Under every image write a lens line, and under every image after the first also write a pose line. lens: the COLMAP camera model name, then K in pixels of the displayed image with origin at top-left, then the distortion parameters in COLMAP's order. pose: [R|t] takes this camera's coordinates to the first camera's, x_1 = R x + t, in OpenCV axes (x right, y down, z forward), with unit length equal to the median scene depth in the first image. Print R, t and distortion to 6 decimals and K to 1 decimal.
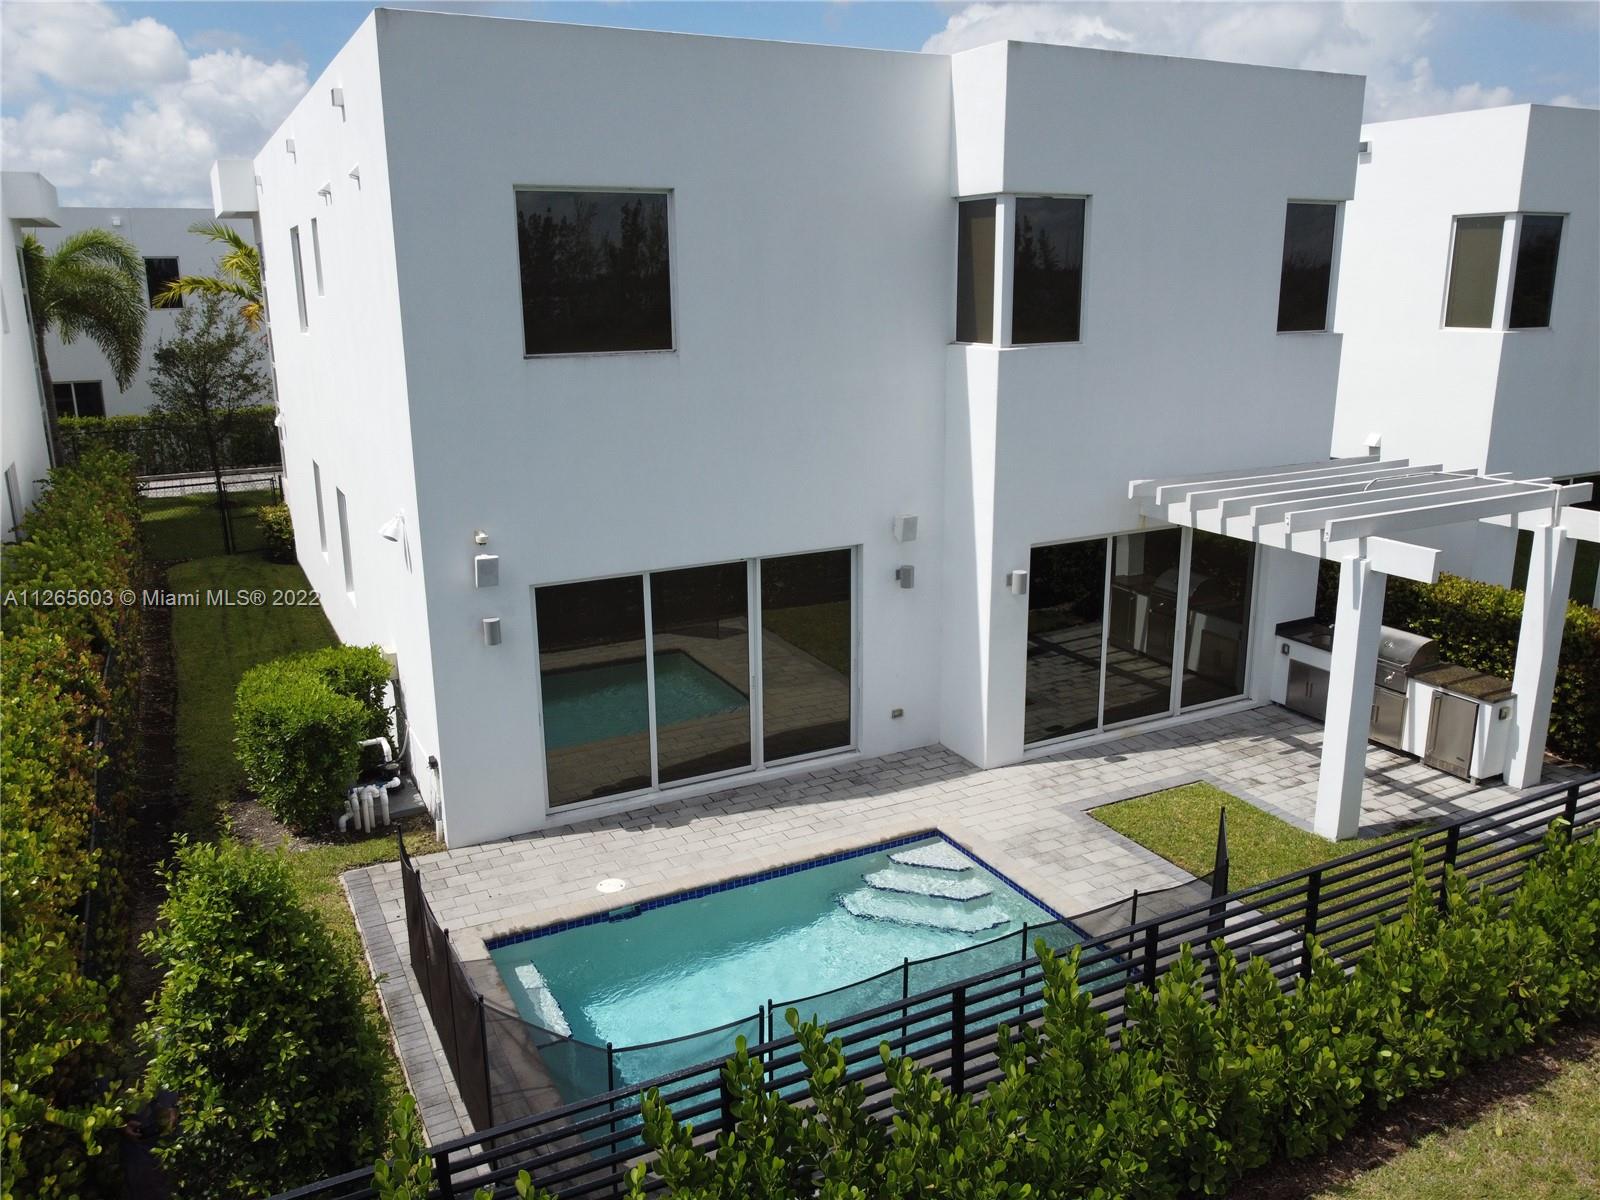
lens RADIAL K [[1211.7, 0, 800.0], [0, 1211.7, 600.0], [0, 0, 1]] dist [-0.012497, 0.001287]
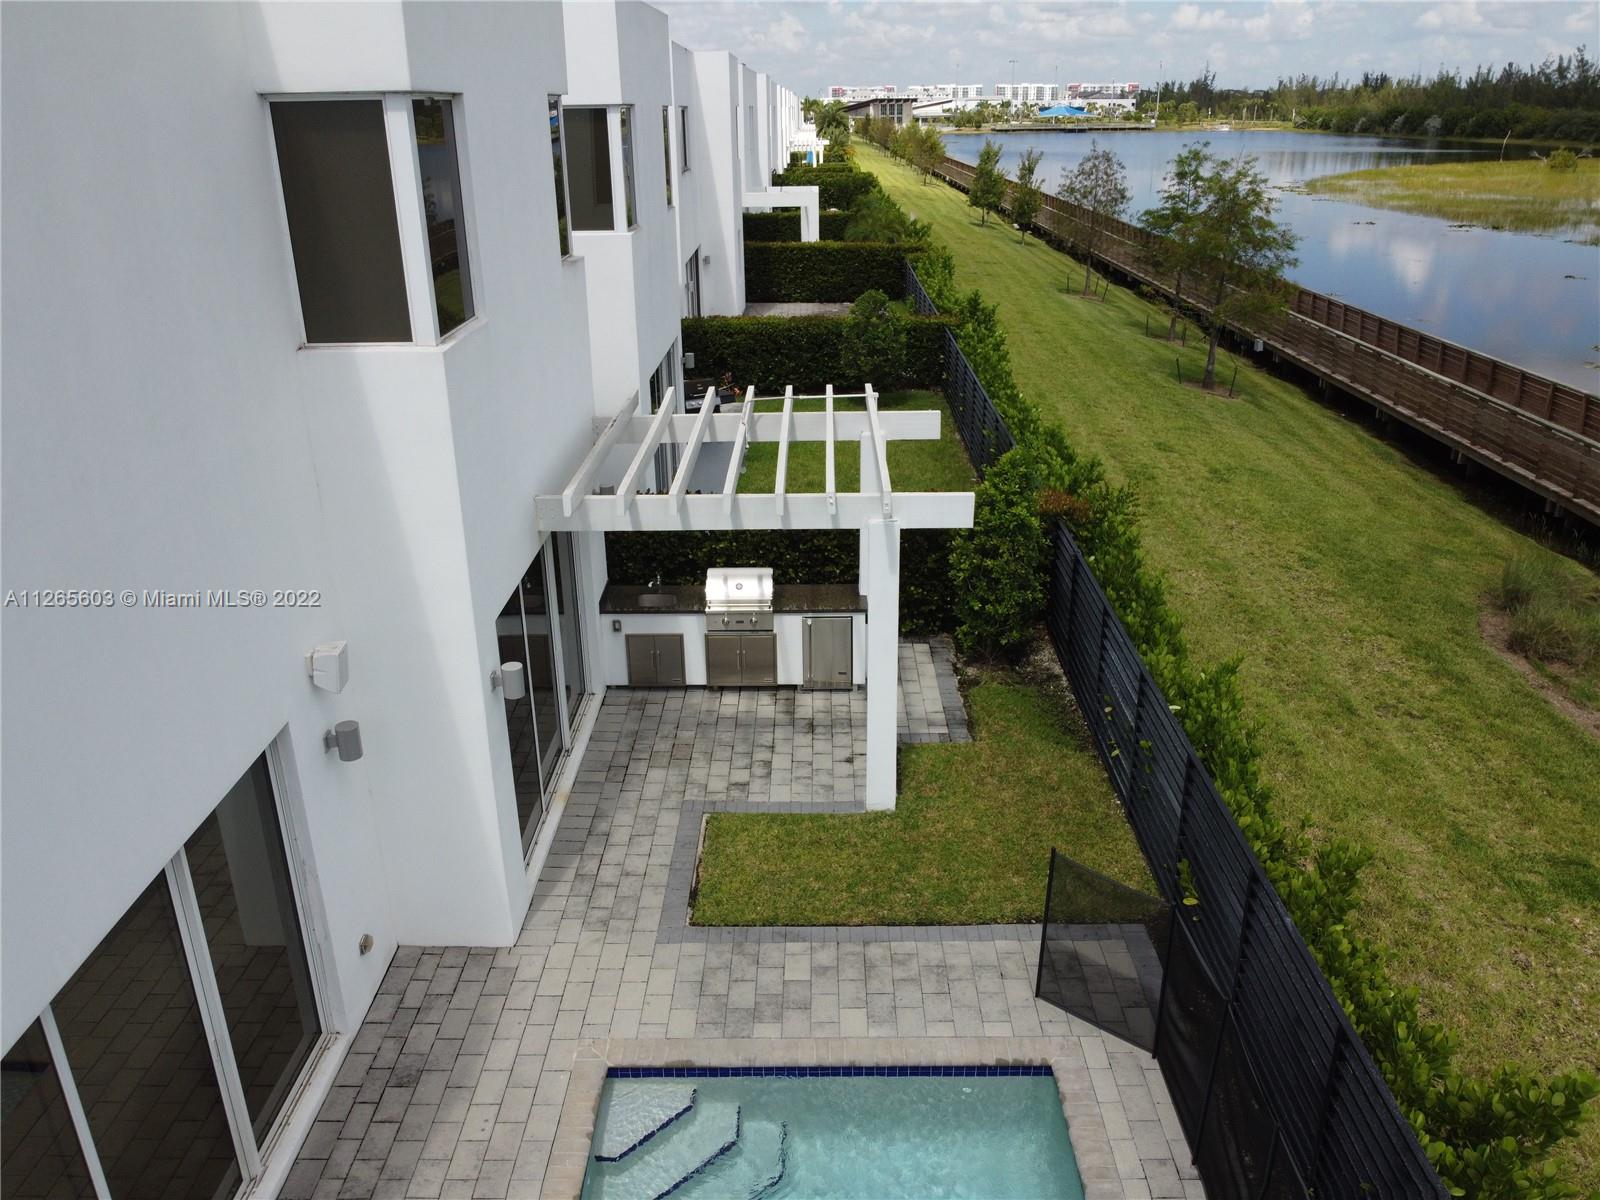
lens RADIAL K [[1211.7, 0, 800.0], [0, 1211.7, 600.0], [0, 0, 1]] dist [-0.012497, 0.001287]
pose [[0.469133, -0.331184, 0.818677, -0.297934], [0.237616, 0.940170, 0.244170, -0.193199], [-0.850560, 0.079983, 0.519759, 0.524387]]
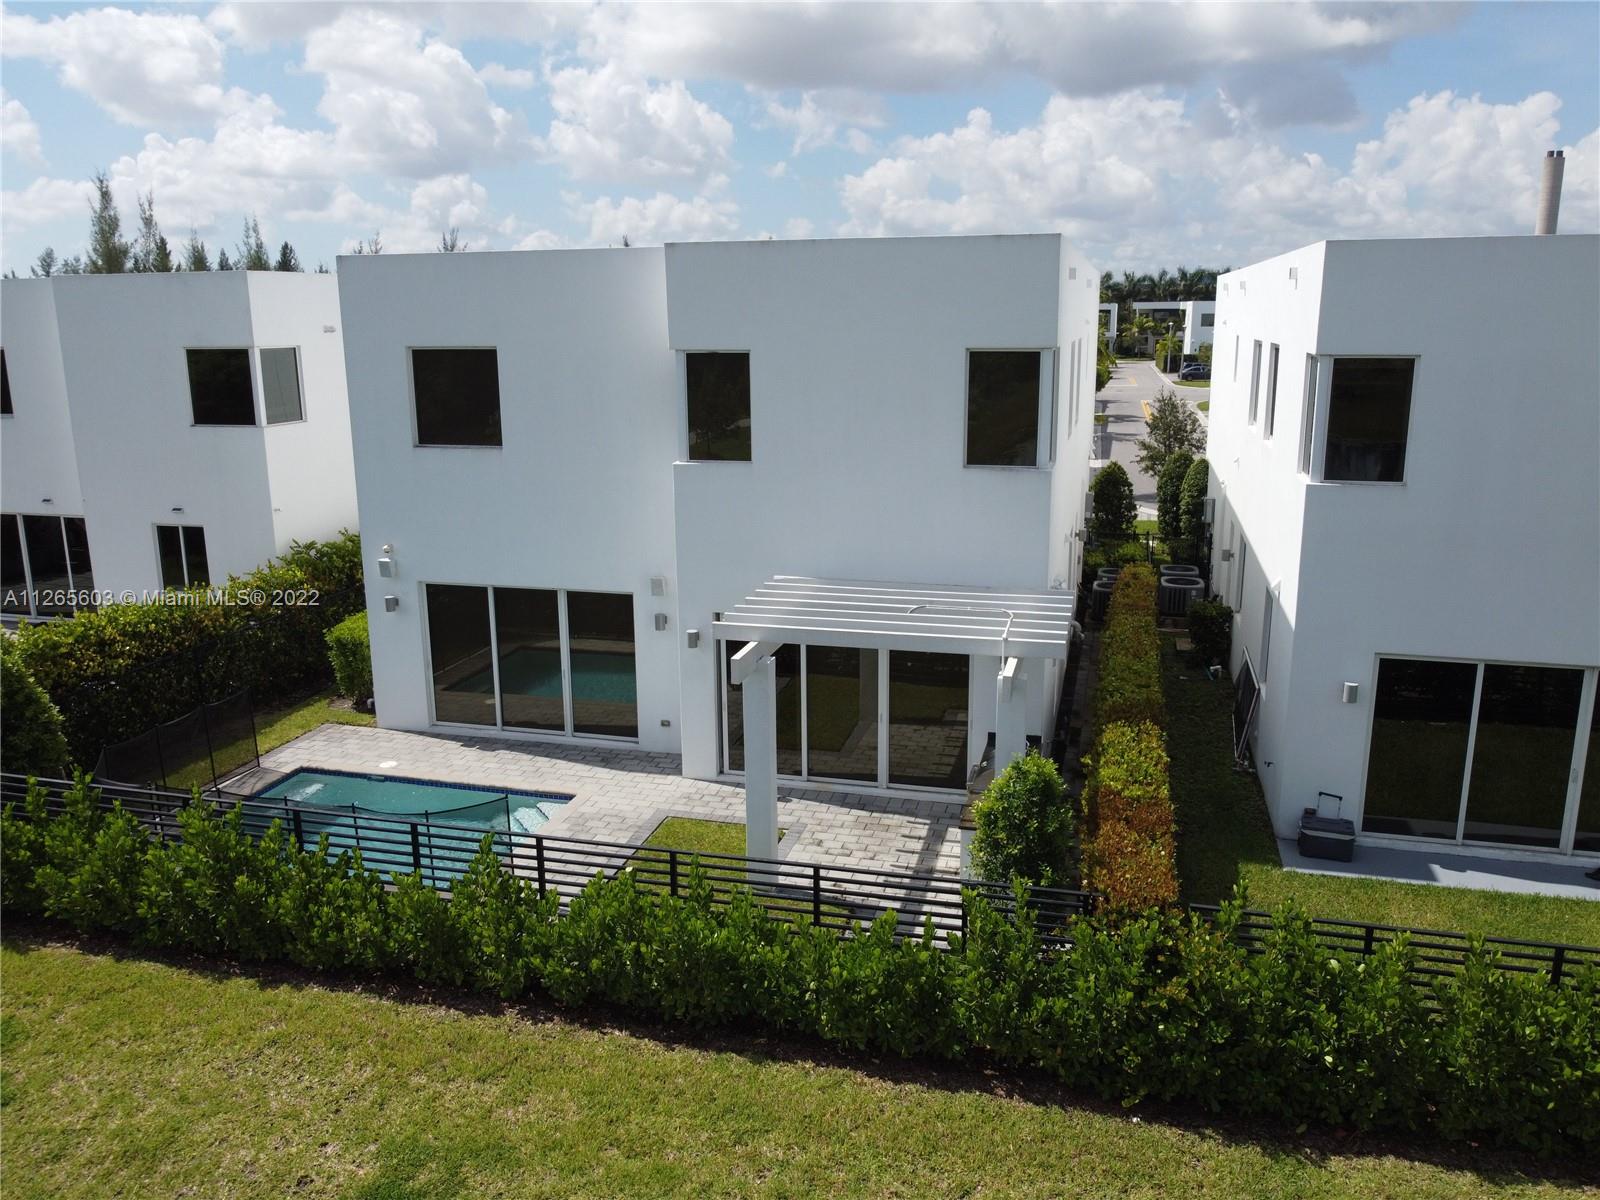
lens RADIAL K [[1196.9, 0, 800.0], [0, 1196.9, 600.0], [0, 0, 1]] dist [-0.000900, -0.000188]
pose [[0.737272, 0.155618, -0.657430, 1.157836], [-0.177427, 0.983552, 0.033839, -0.125215], [0.651882, 0.091697, 0.752756, 0.099527]]
